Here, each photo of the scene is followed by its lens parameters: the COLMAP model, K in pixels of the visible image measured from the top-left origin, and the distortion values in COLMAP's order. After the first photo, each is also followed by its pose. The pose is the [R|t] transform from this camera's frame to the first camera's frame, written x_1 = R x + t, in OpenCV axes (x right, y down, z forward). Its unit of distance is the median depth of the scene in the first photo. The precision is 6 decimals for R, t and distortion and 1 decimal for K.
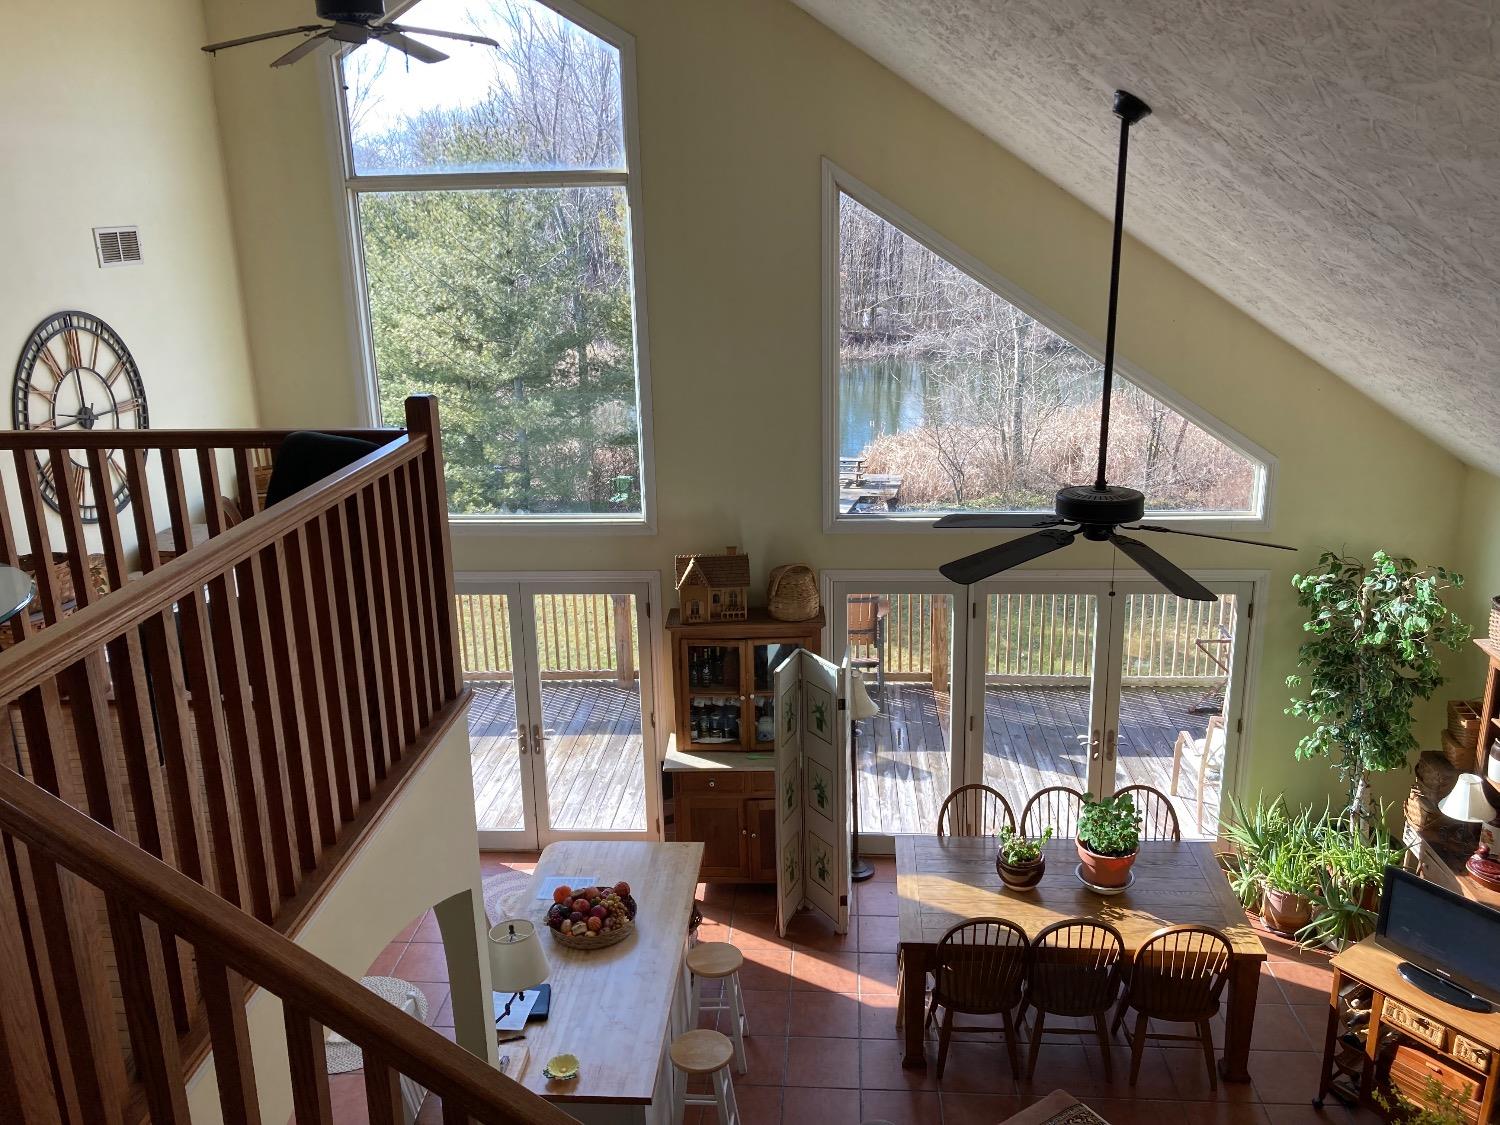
lens RADIAL K [[1211.4, 0, 750.0], [0, 1211.4, 562.5], [0, 0, 1]] dist [0.050759, -0.015725]
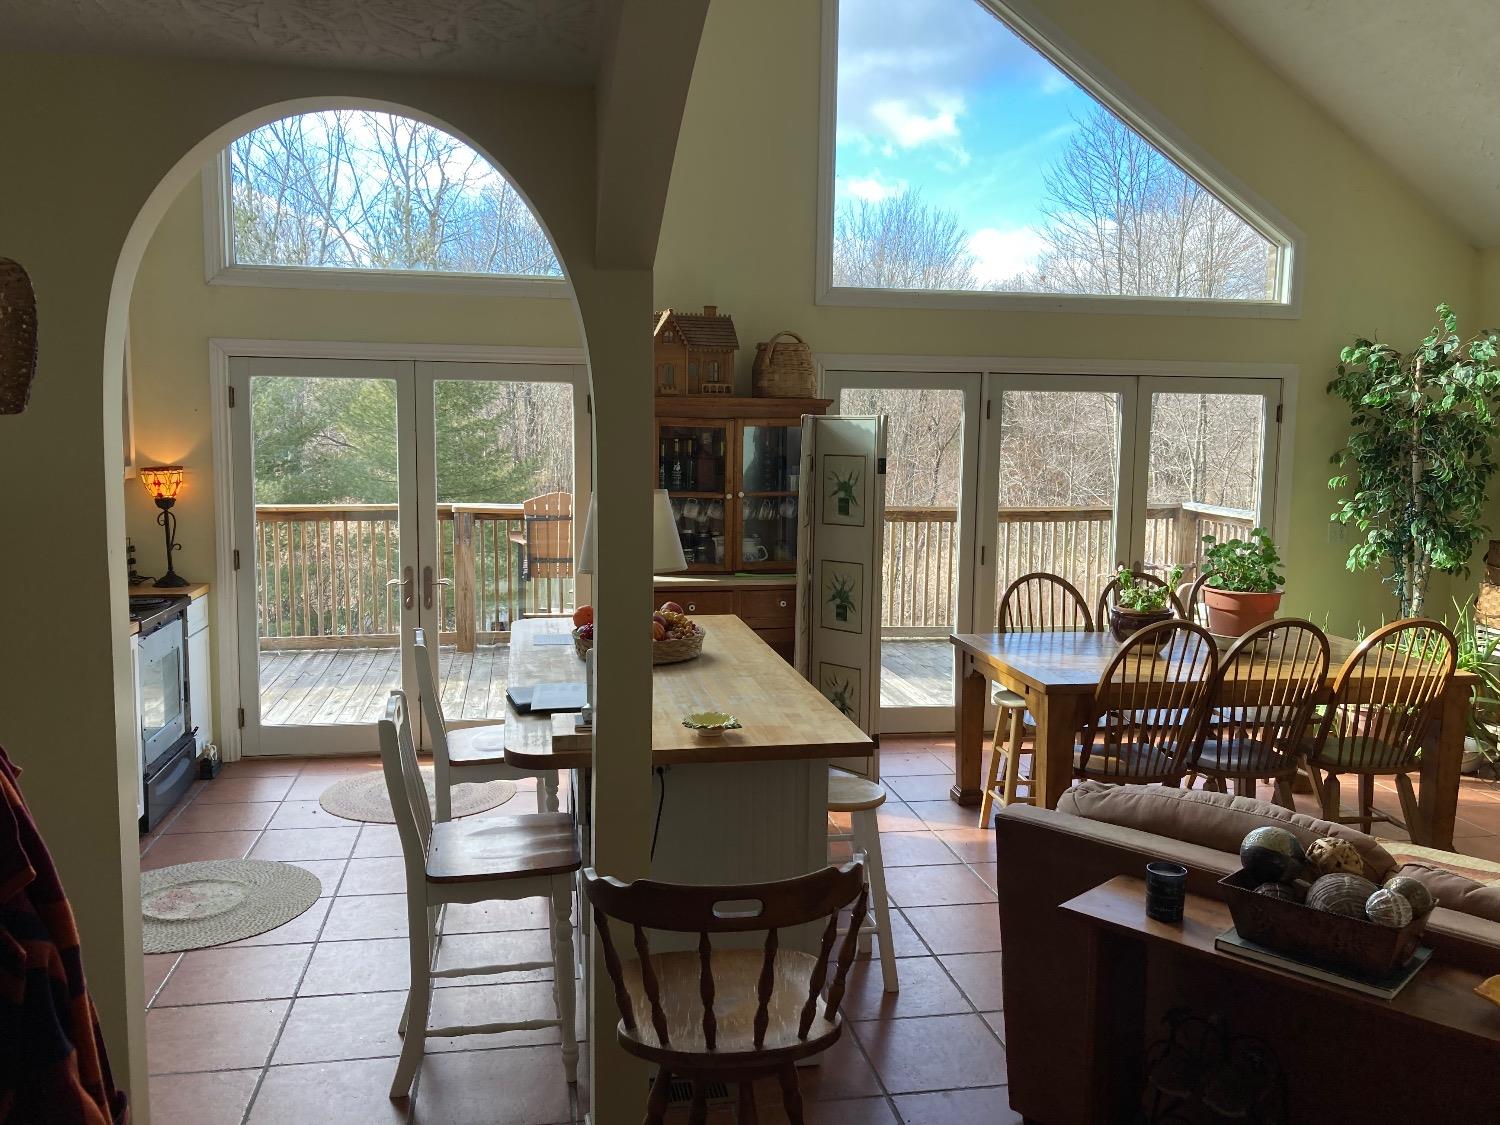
lens RADIAL K [[1211.4, 0, 750.0], [0, 1211.4, 562.5], [0, 0, 1]] dist [0.050759, -0.015725]
pose [[0.968056, 0.008122, 0.250603, -0.199282], [0.035109, 0.985238, -0.167553, 0.302885], [-0.248265, 0.170999, 0.953480, 0.285293]]
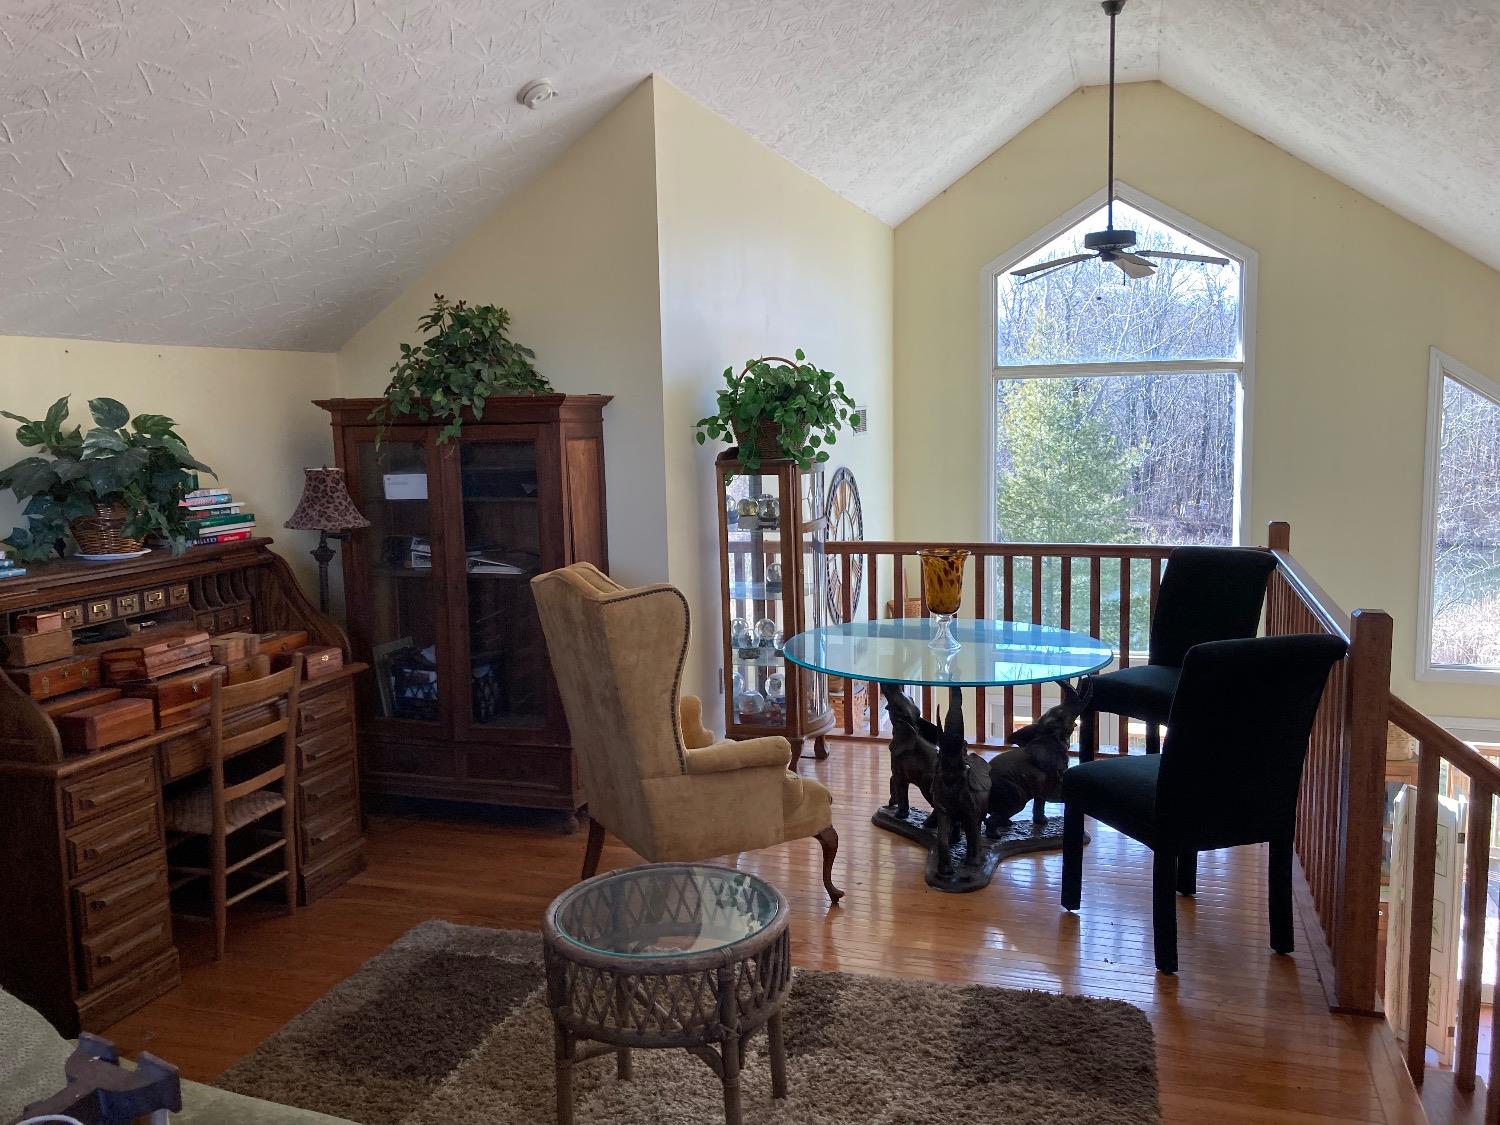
lens RADIAL K [[1242.4, 0, 744.1], [0, 1242.4, 550.0], [0, 0, 1]] dist [0.008711, -0.019324]
pose [[0.972947, 0.028733, -0.229233, -0.289664], [-0.065673, 0.985700, -0.155187, 0.076838], [0.221496, 0.166044, 0.960921, -0.224941]]
